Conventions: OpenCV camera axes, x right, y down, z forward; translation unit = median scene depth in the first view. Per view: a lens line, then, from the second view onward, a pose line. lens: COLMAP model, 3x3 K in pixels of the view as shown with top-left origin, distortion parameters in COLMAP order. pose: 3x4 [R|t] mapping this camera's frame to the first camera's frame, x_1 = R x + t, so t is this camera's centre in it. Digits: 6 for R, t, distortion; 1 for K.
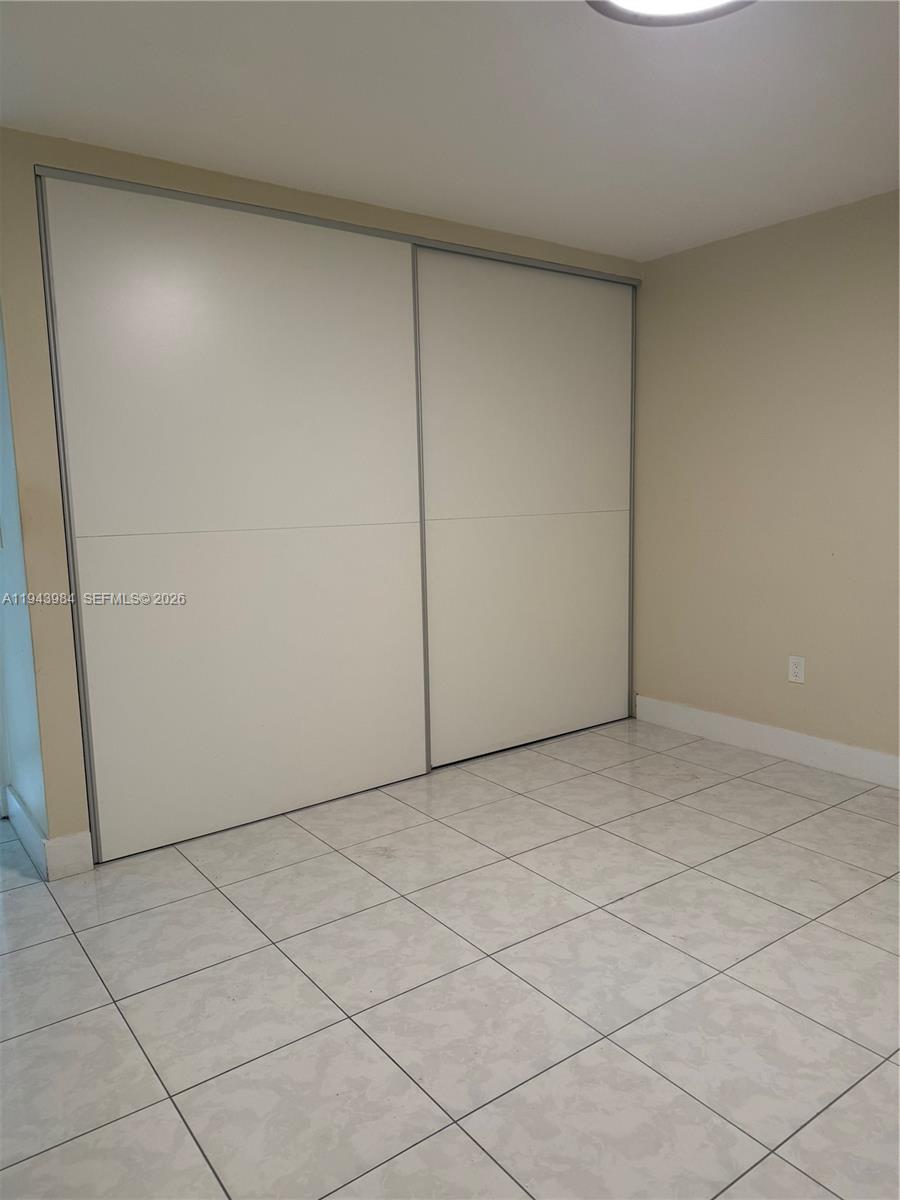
lens RADIAL K [[855.7, 0, 460.4], [0, 855.7, 601.2], [0, 0, 1]] dist [0.070673, -0.069381]
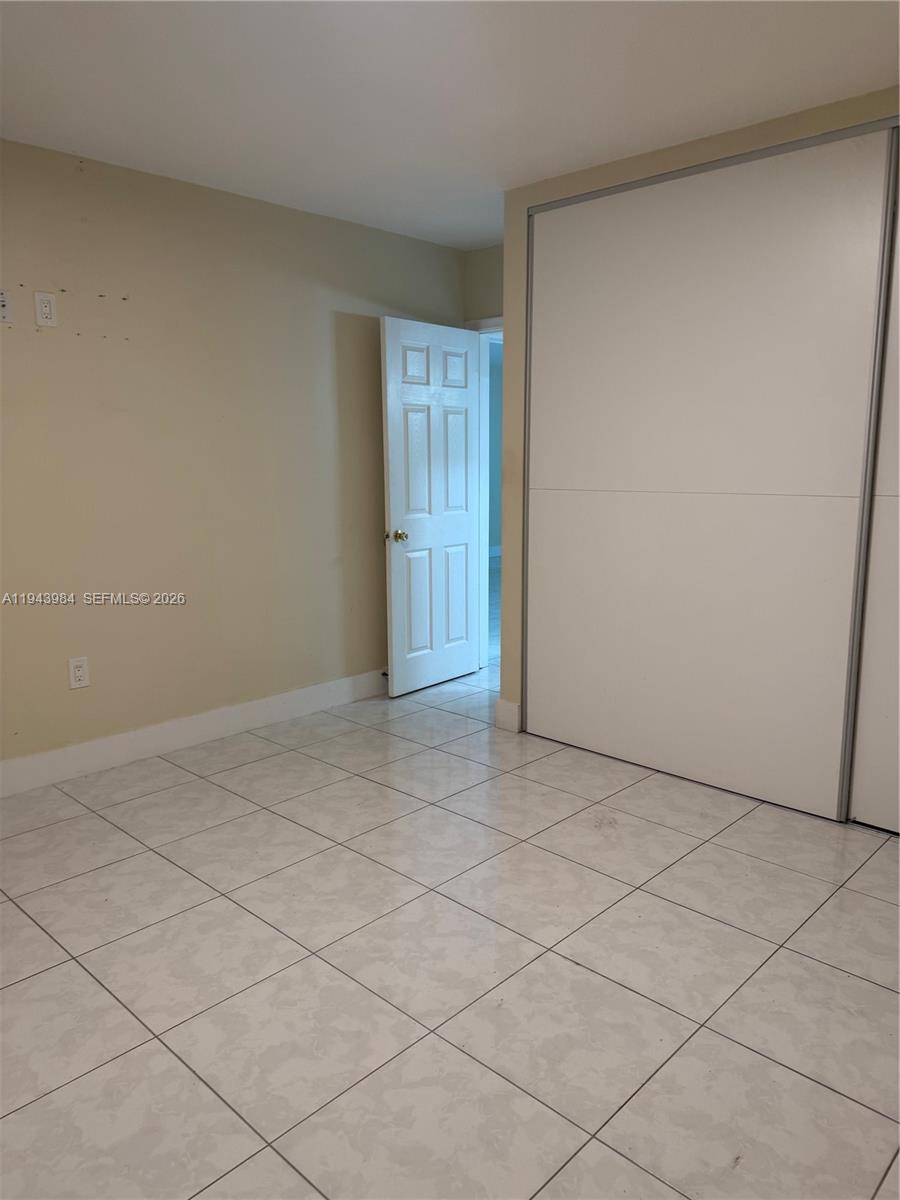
lens RADIAL K [[855.7, 0, 452.1], [0, 855.7, 593.3], [0, 0, 1]] dist [0.070673, -0.069381]
pose [[0.163923, 0.179434, -0.970017, 0.892638], [-0.136750, 0.977957, 0.157793, -0.111057], [0.976949, 0.106784, 0.184848, 0.690436]]
